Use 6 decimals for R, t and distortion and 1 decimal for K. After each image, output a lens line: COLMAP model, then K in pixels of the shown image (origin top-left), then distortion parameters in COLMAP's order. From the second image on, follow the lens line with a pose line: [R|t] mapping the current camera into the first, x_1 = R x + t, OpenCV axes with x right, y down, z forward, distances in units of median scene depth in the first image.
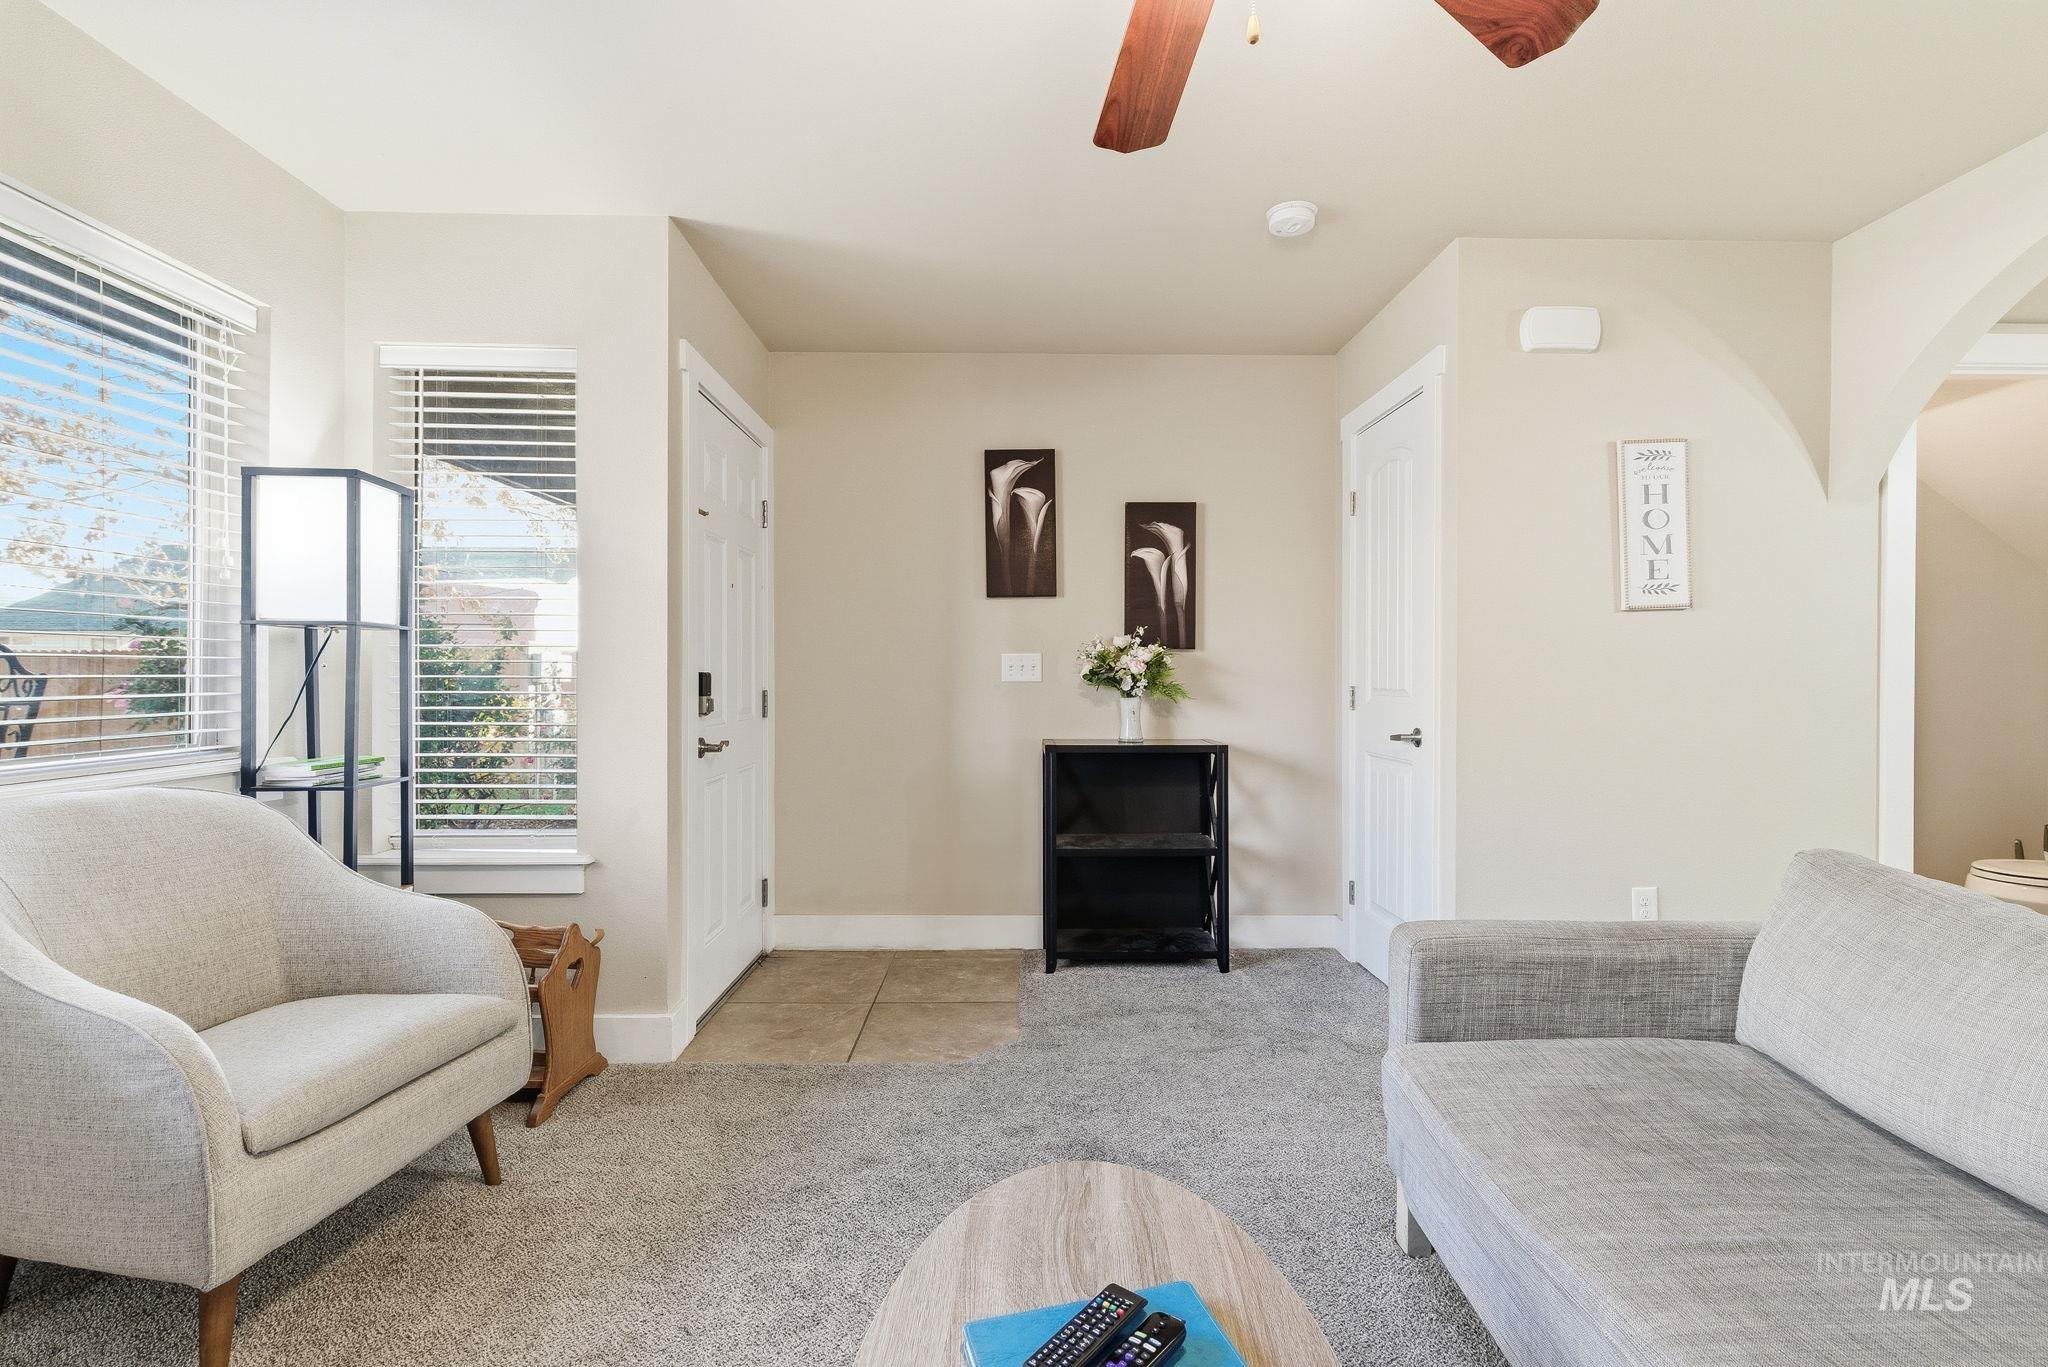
lens RADIAL K [[946.4, 0, 1026.3], [0, 946.4, 680.1], [0, 0, 1]] dist [0.014544, -0.000152]
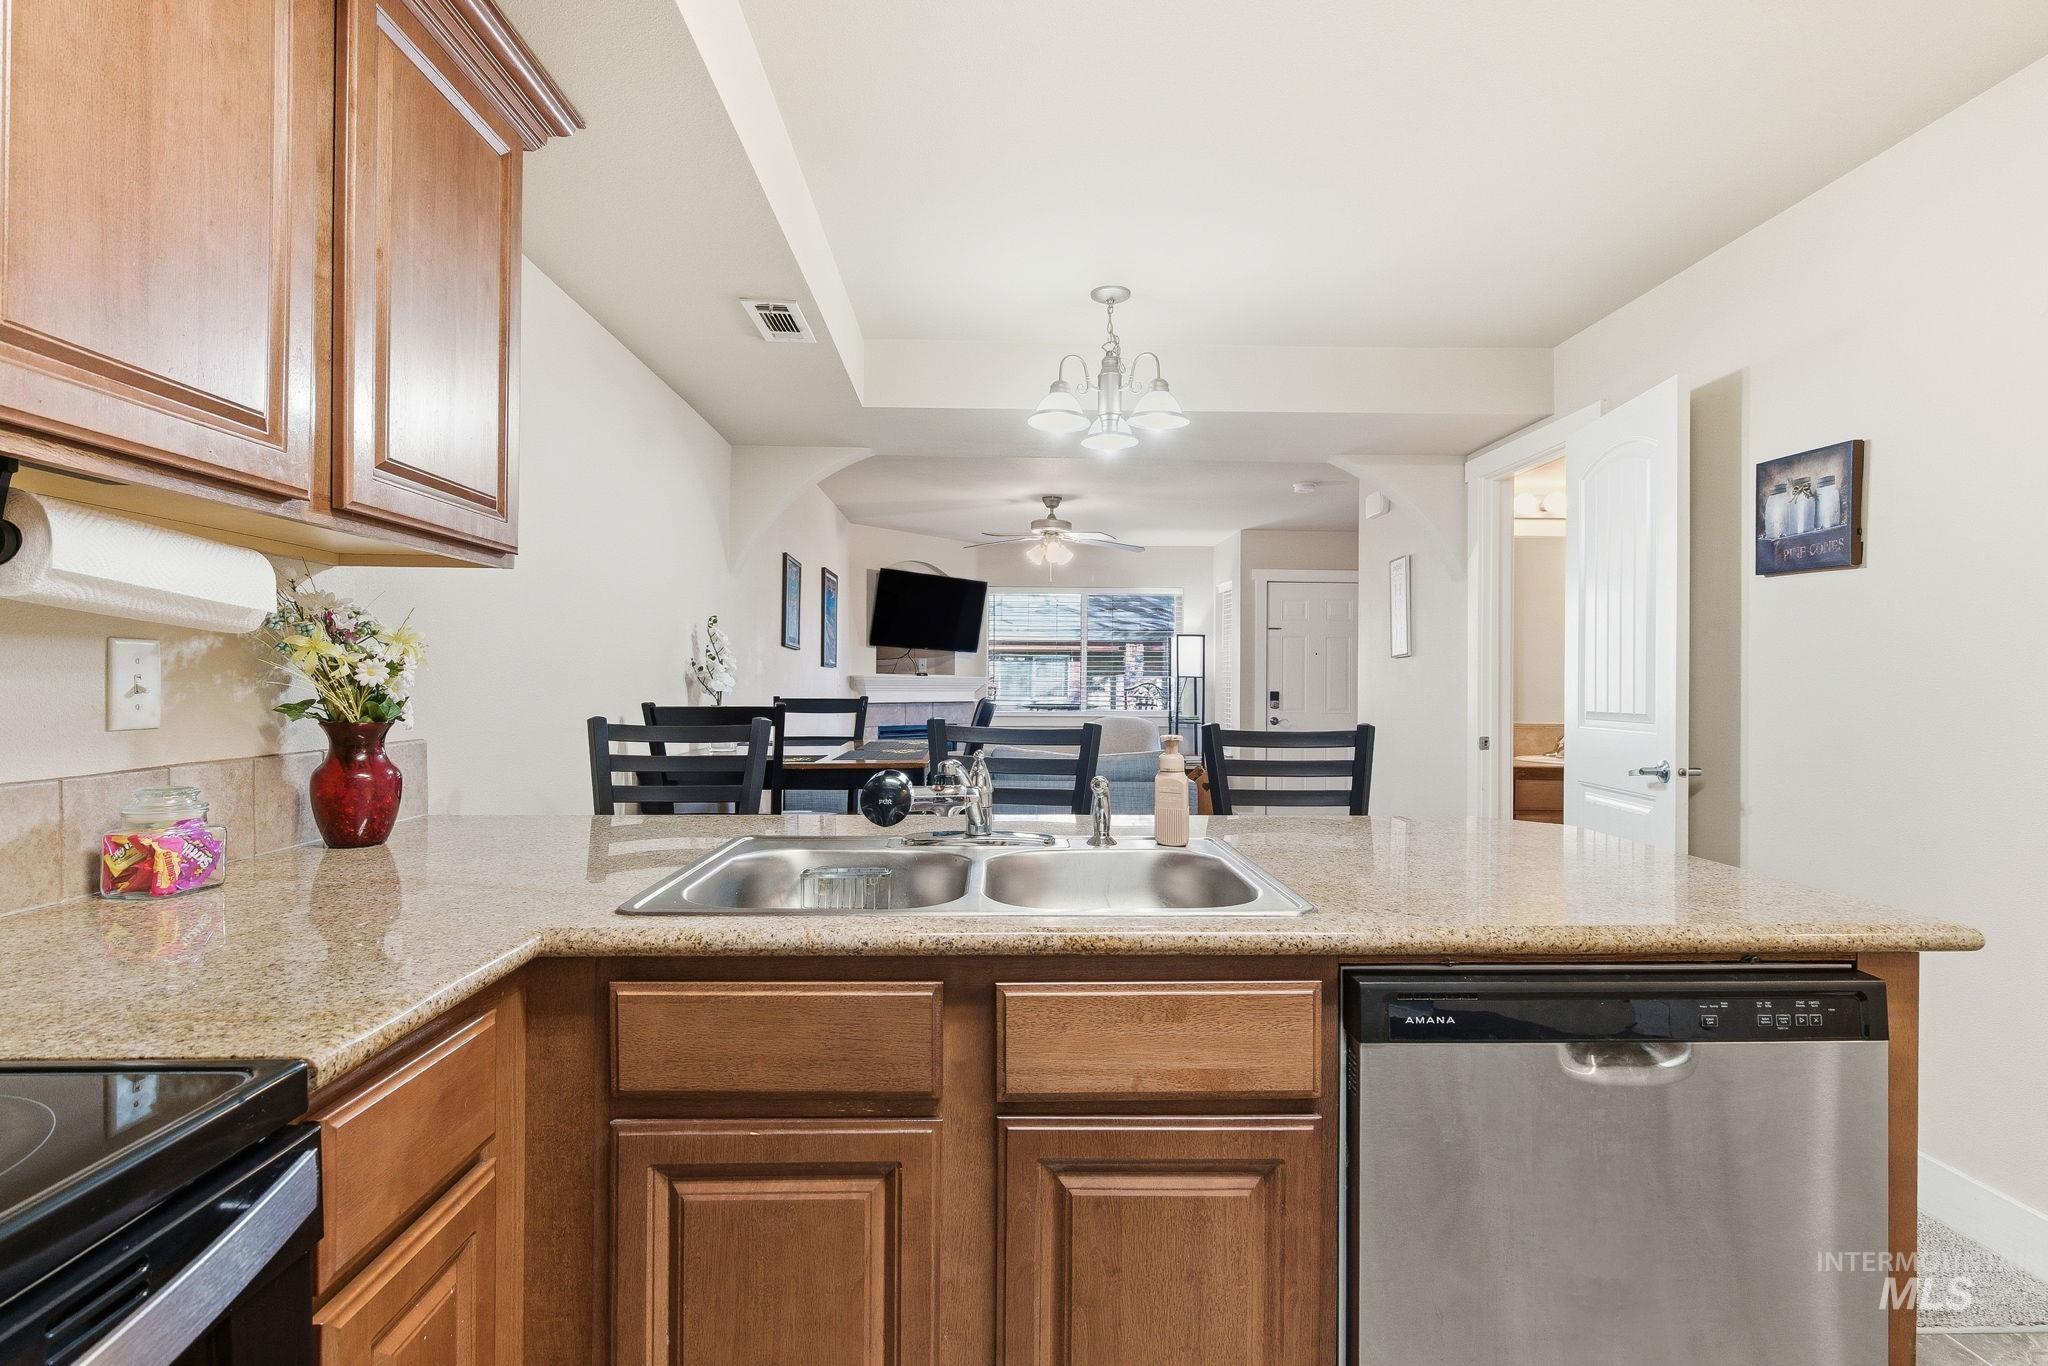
lens RADIAL K [[1001.6, 0, 1024.0], [0, 1001.6, 678.3], [0, 0, 1]] dist [0.006105, 0.000635]
pose [[0.015429, -0.000665, -0.999881, 2.337691], [-0.008742, 0.999961, -0.000800, -0.035176], [0.999843, 0.008753, 0.015423, 0.287390]]
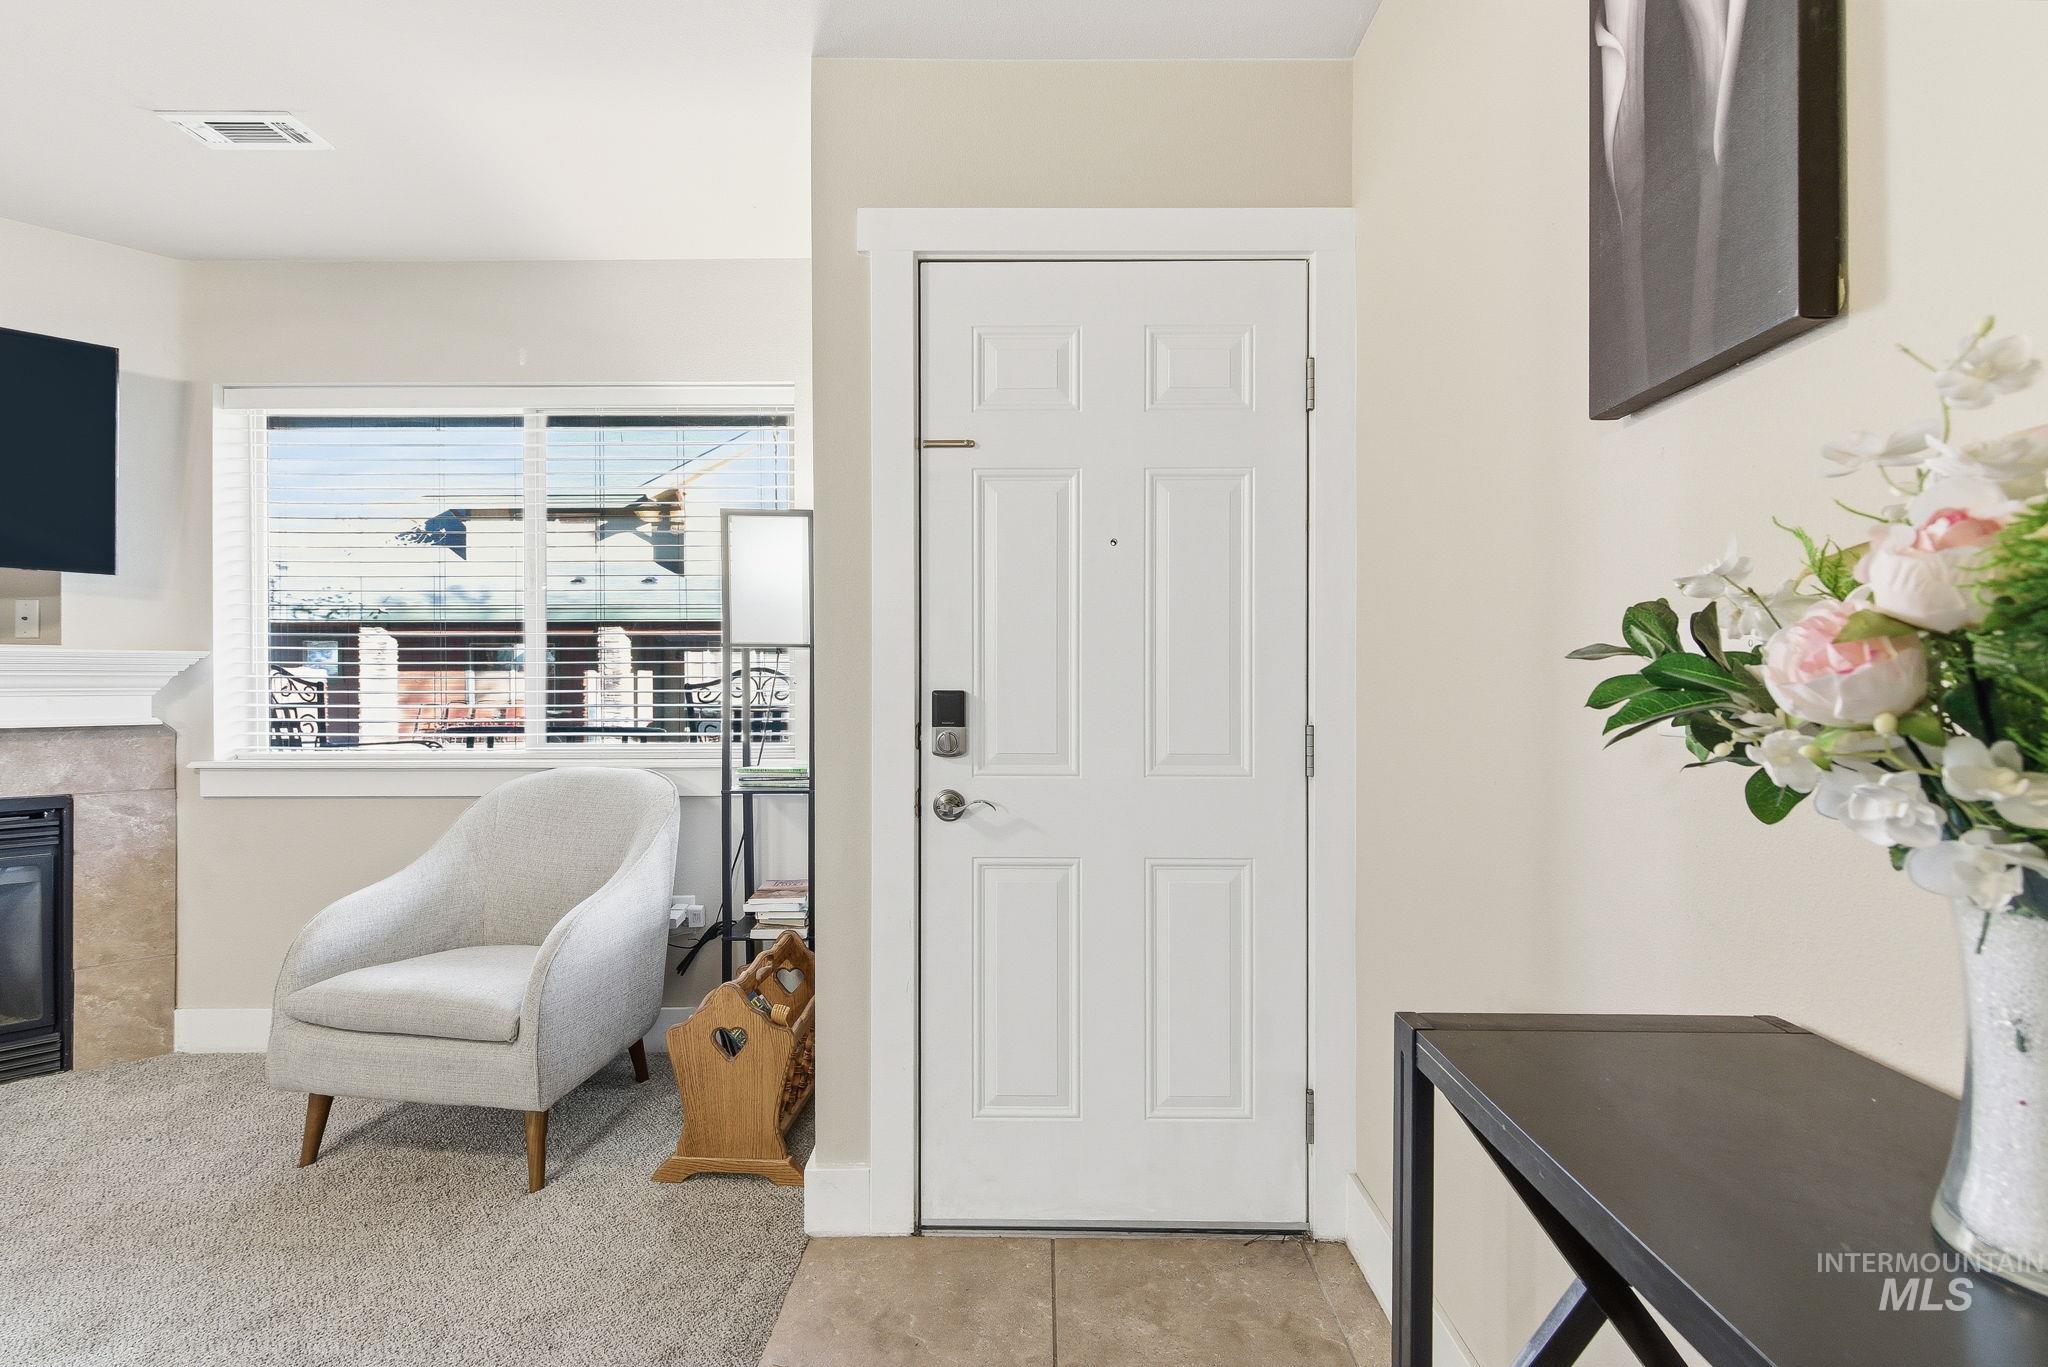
lens RADIAL K [[946.4, 0, 1026.6], [0, 946.4, 679.8], [0, 0, 1]] dist [0.014544, -0.000152]
pose [[-0.039283, 0.003354, -0.999222, 0.306461], [-0.001785, 0.999993, 0.003427, -0.017263], [0.999227, 0.001918, -0.039277, 1.079243]]
